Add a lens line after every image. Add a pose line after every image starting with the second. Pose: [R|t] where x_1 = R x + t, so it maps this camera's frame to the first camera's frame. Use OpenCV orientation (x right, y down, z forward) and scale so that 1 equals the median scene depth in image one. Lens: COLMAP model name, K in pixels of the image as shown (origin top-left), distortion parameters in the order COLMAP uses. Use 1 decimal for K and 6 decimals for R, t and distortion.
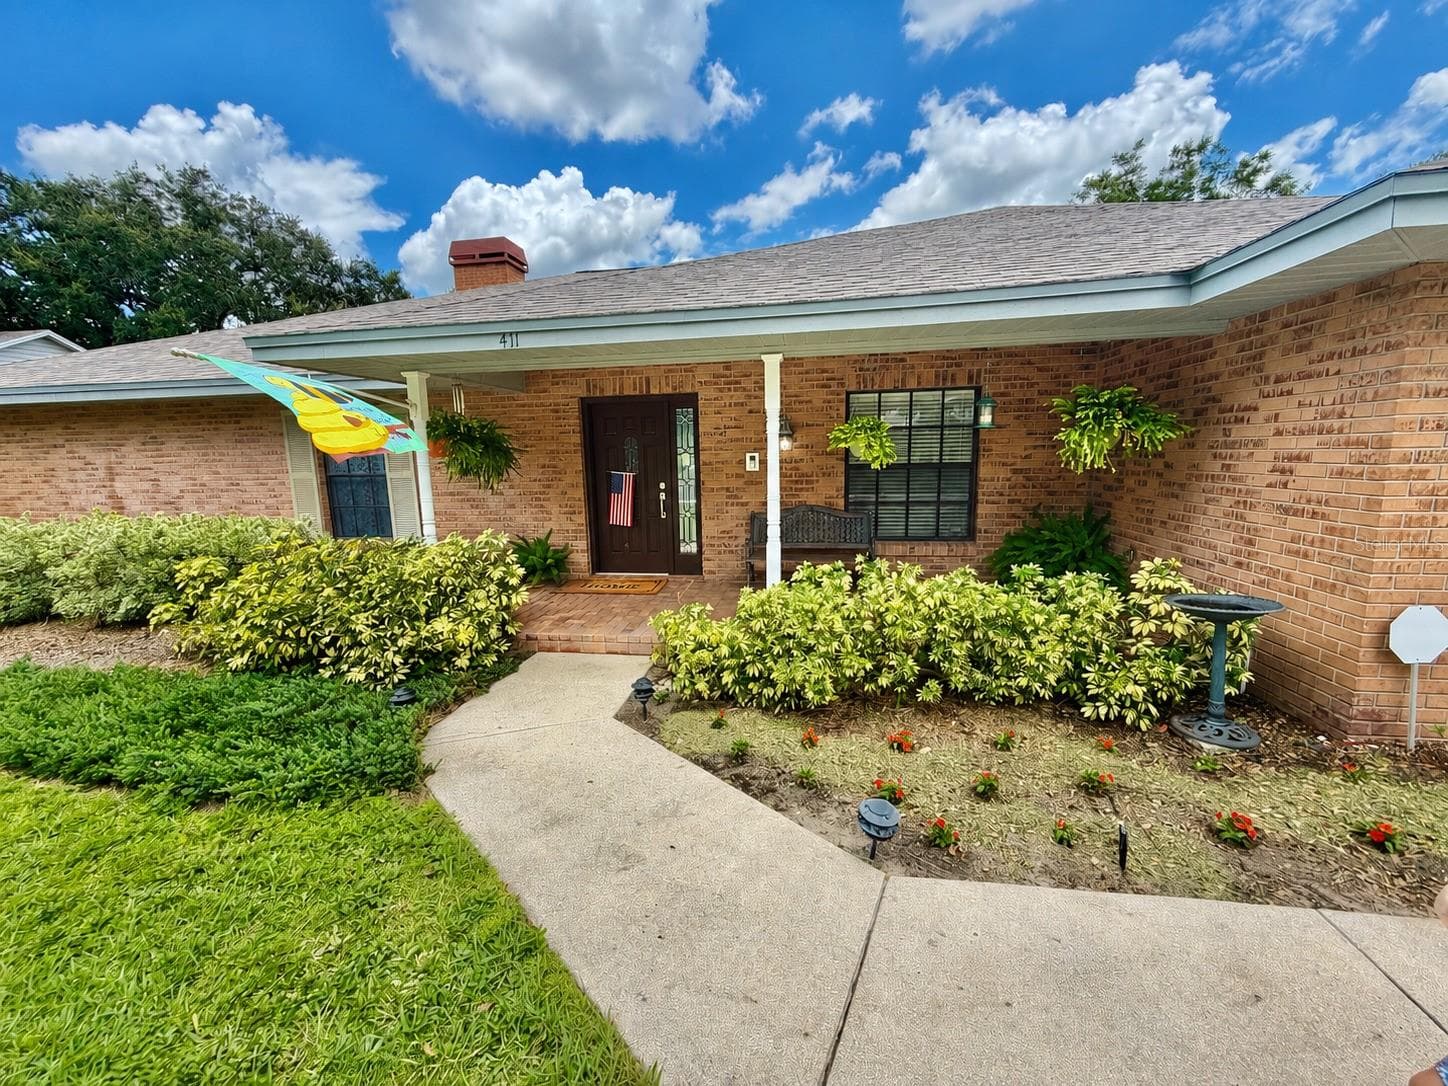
lens RADIAL K [[567.6, 0, 724.0], [0, 567.6, 543.0], [0, 0, 1]] dist [-0.001847, 0.009349]
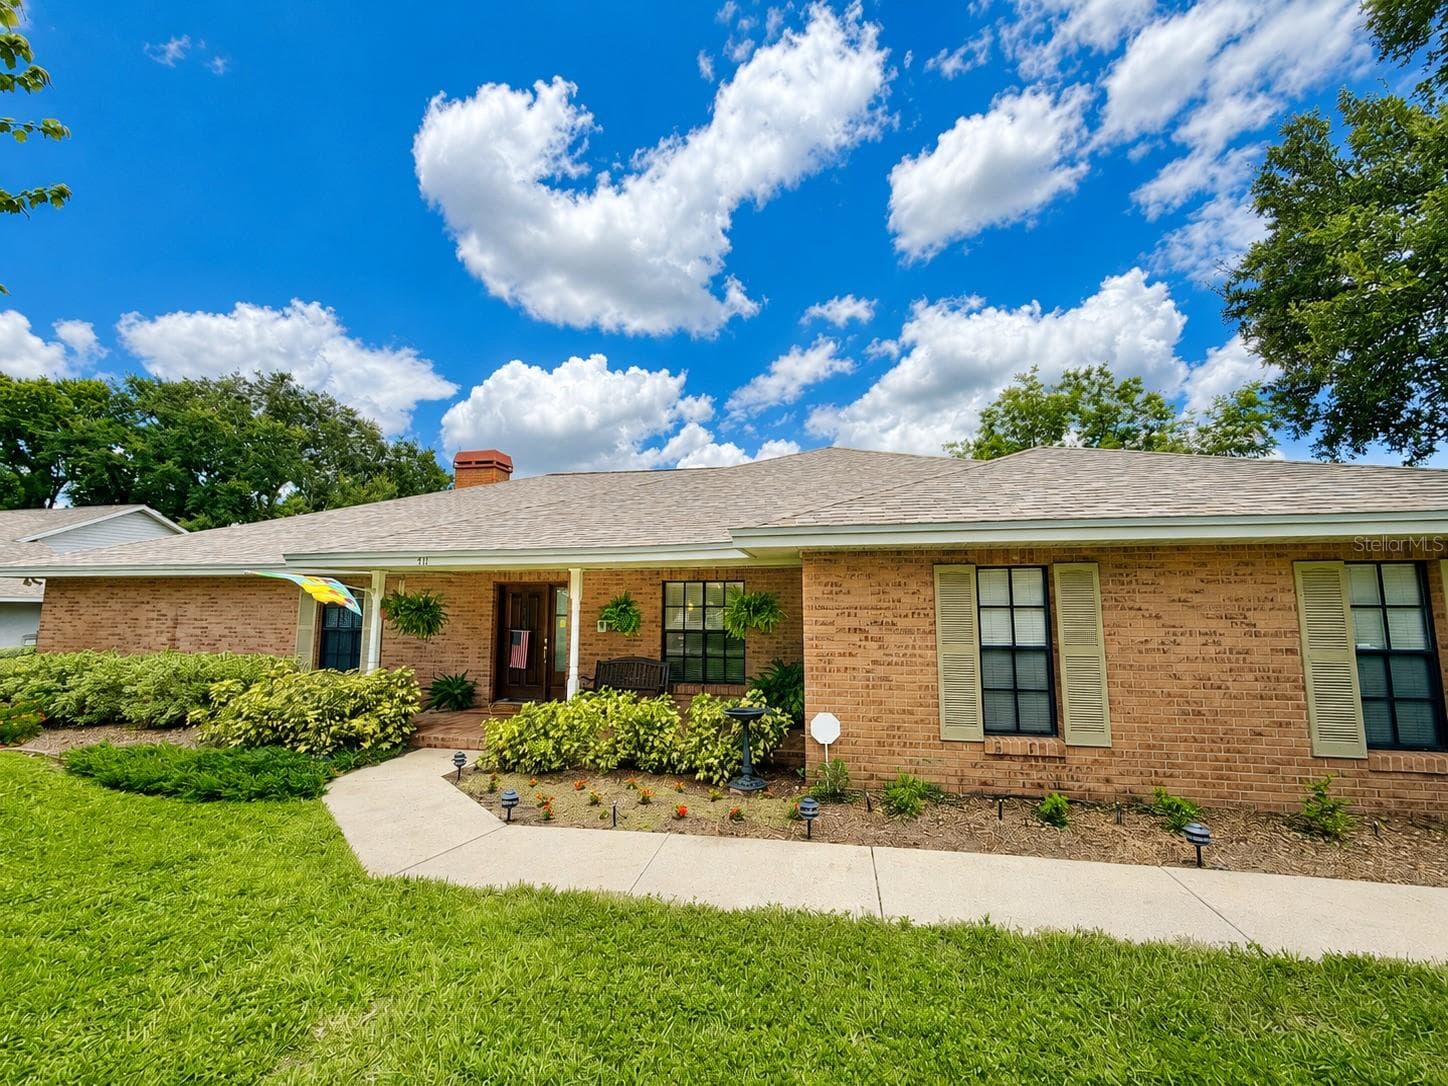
lens RADIAL K [[572.4, 0, 724.0], [0, 572.4, 543.0], [0, 0, 1]] dist [-0.000595, 0.000047]
pose [[0.999633, 0.018581, -0.019688, 0.409226], [-0.022994, 0.966601, -0.255253, 0.025289], [0.014288, 0.255612, 0.966674, -0.514220]]
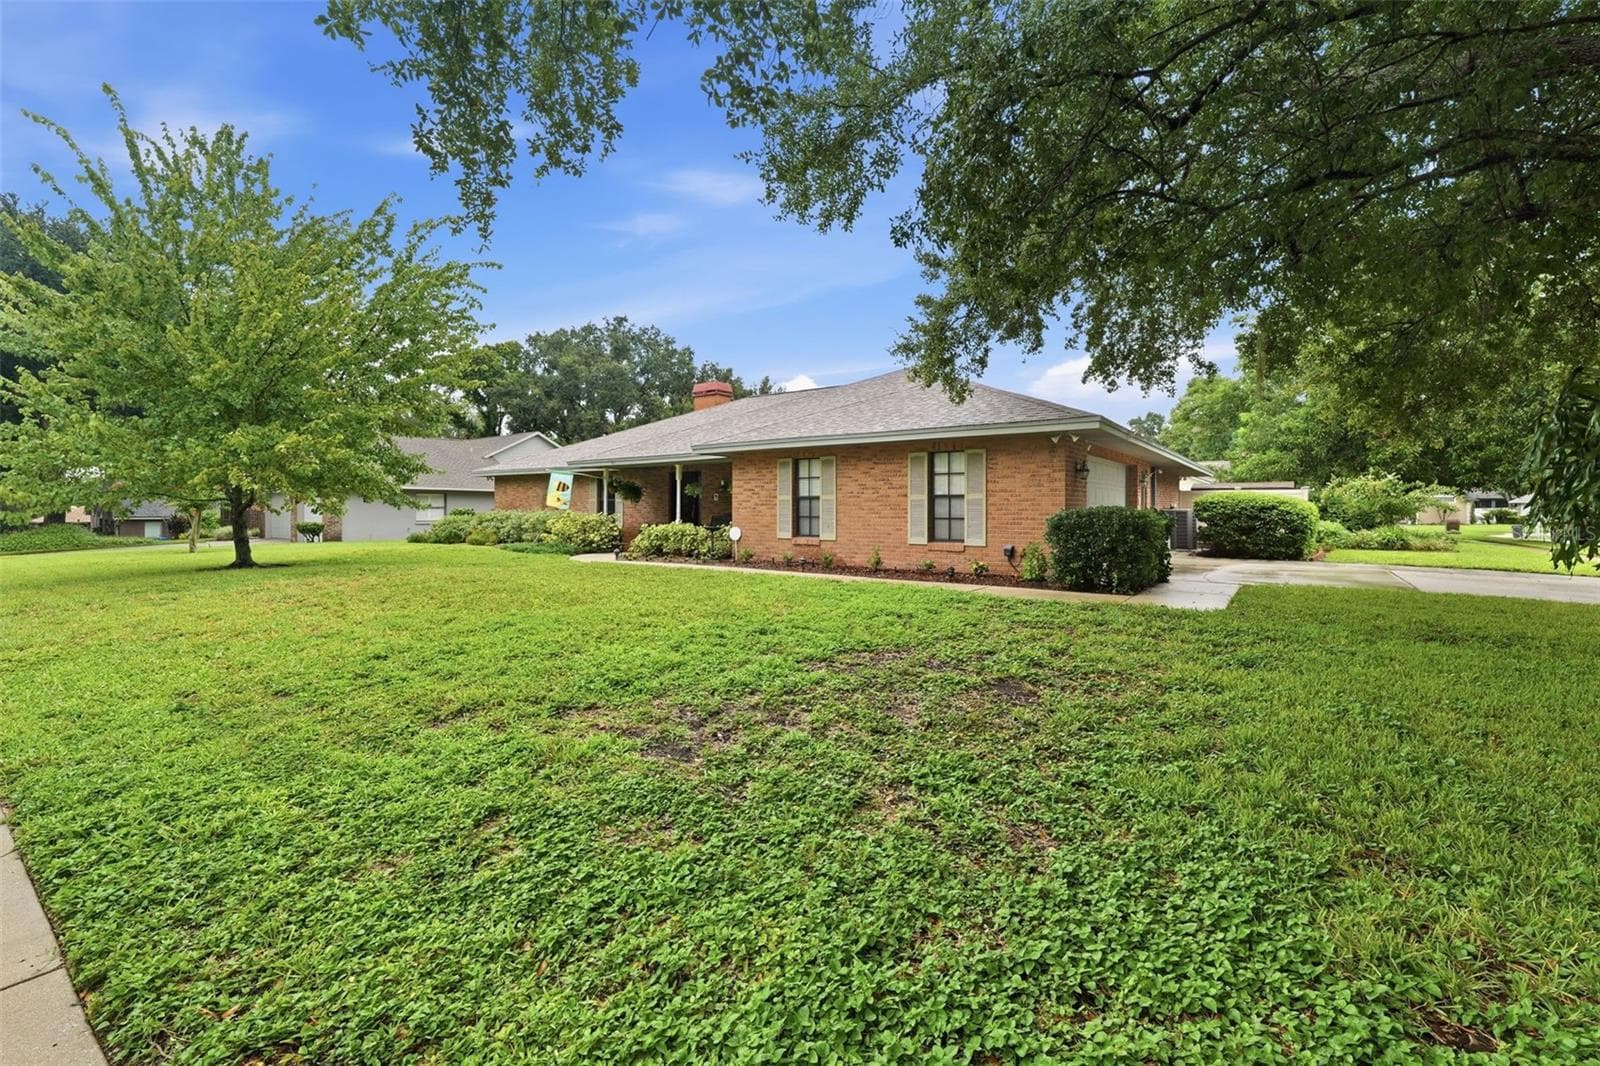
lens RADIAL K [[696.3, 0, 802.3], [0, 696.3, 508.1], [0, 0, 1]] dist [-0.001426, -0.000106]
pose [[0.884348, 0.024122, -0.466205, 1.971409], [-0.096138, 0.986668, -0.131315, 0.296198], [0.456822, 0.160948, 0.874876, -1.660759]]
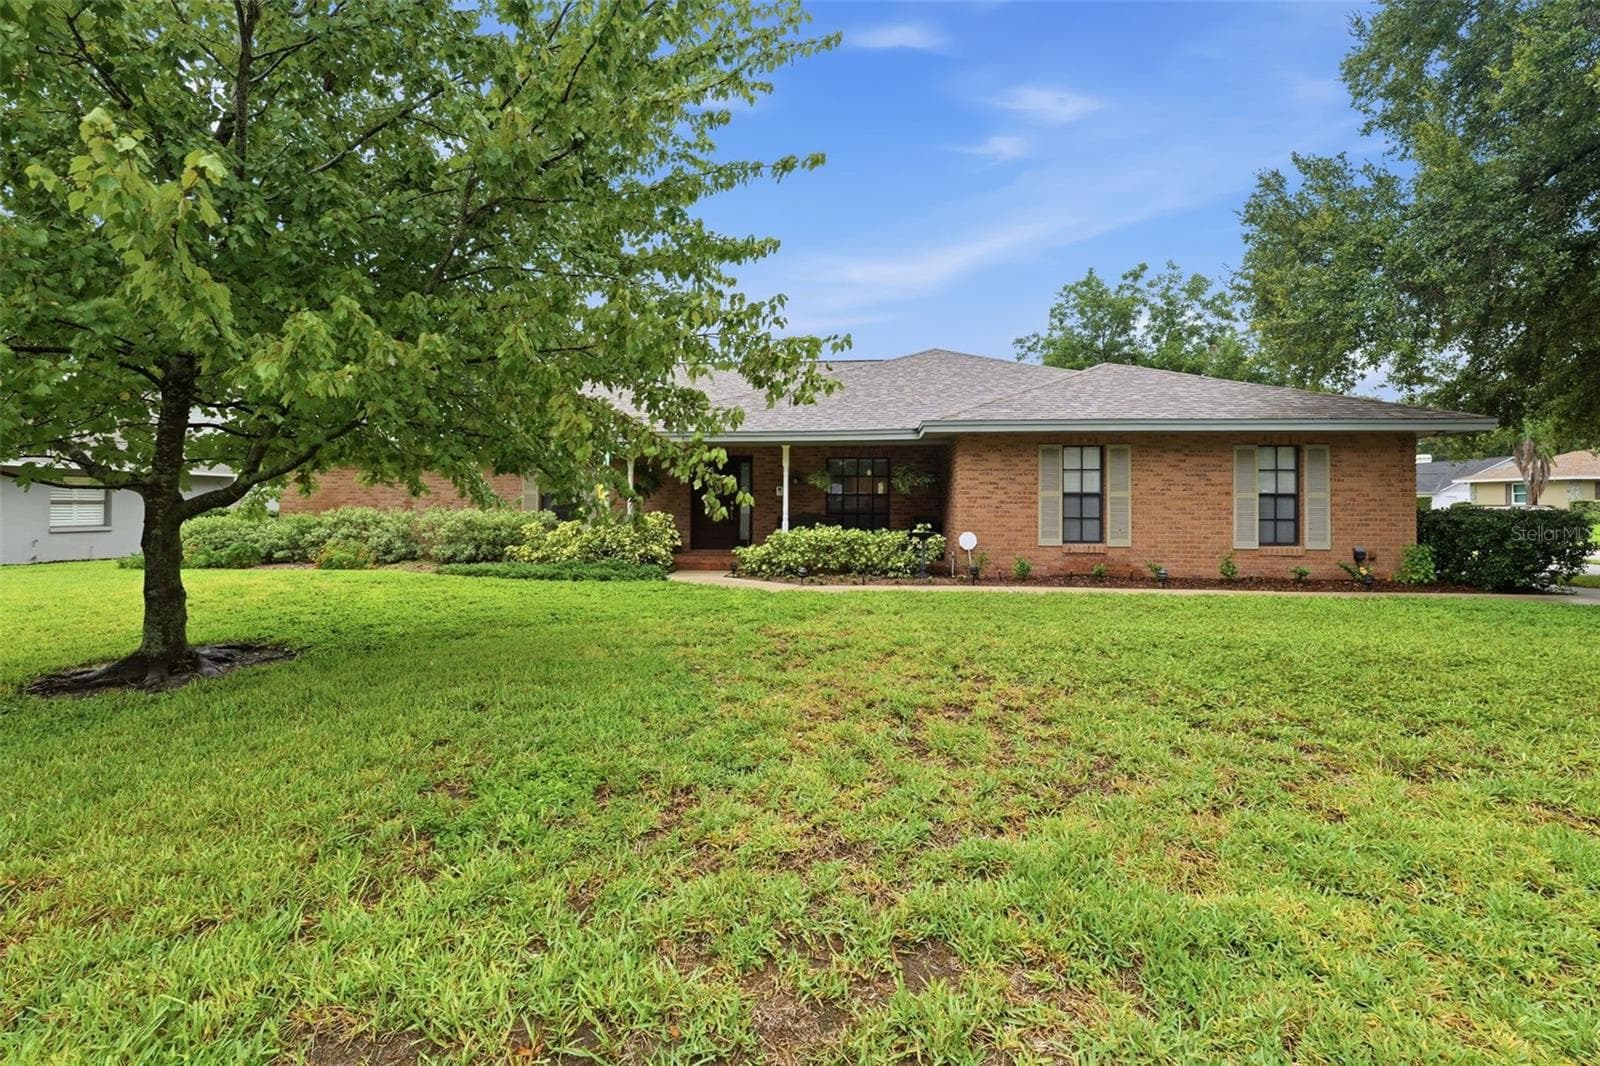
lens RADIAL K [[696.3, 0, 802.3], [0, 696.3, 508.1], [0, 0, 1]] dist [-0.001426, -0.000106]
pose [[0.996150, 0.027647, 0.083197, -0.067181], [-0.014244, 0.987404, -0.157574, 0.297150], [-0.086505, 0.155782, 0.983996, -1.392263]]
